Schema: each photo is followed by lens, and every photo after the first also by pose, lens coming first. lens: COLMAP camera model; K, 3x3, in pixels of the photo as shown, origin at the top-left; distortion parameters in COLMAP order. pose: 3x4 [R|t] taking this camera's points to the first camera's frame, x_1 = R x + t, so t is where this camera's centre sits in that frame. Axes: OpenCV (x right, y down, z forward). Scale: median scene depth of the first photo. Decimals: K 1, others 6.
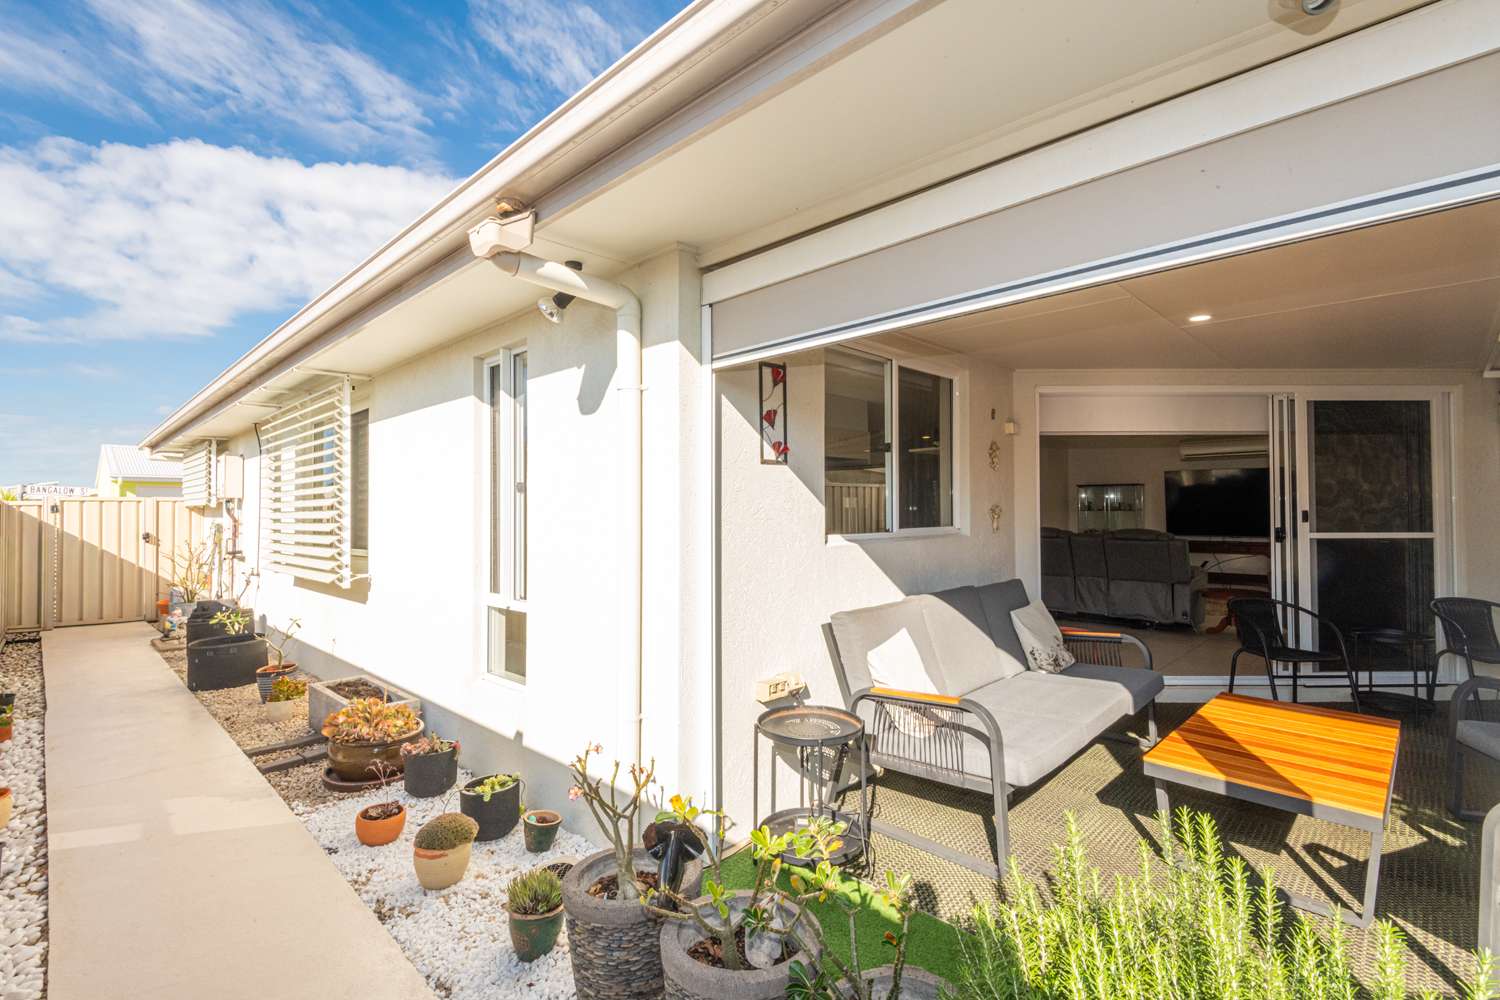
lens RADIAL K [[690.4, 0, 748.0], [0, 690.4, 498.2], [0, 0, 1]] dist [-0.001382, -0.002017]
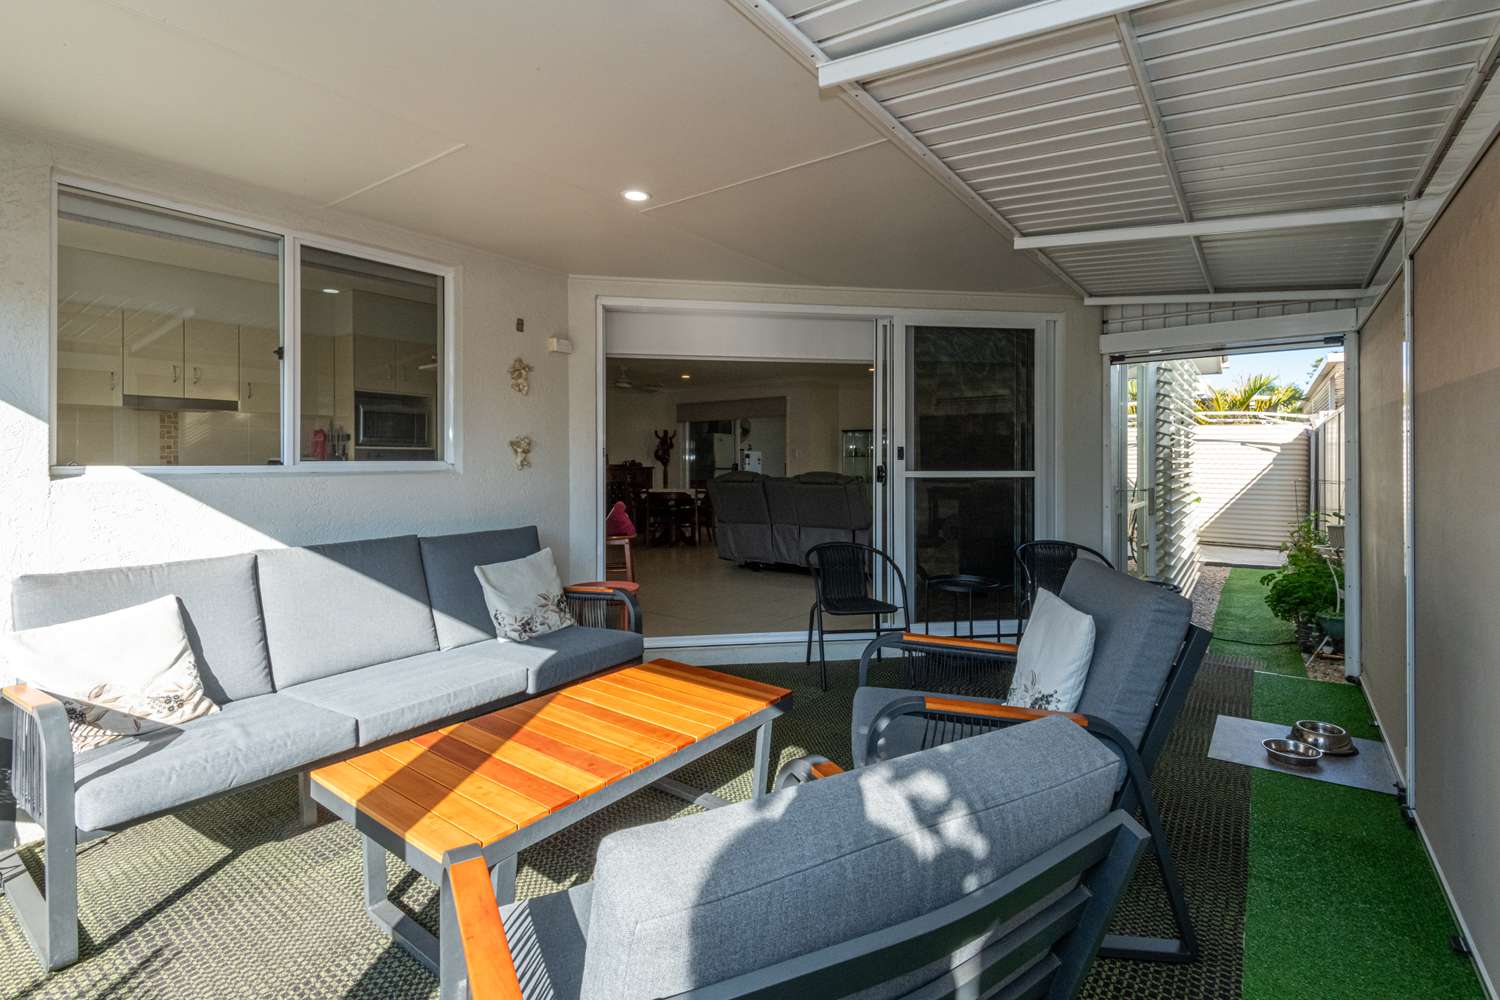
lens RADIAL K [[690.4, 0, 785.8], [0, 690.4, 471.9], [0, 0, 1]] dist [-0.001382, -0.002017]
pose [[0.987150, -0.001471, 0.159789, 0.514479], [-0.003191, 0.999577, 0.028915, 0.025357], [-0.159764, -0.029053, 0.986728, 0.128369]]
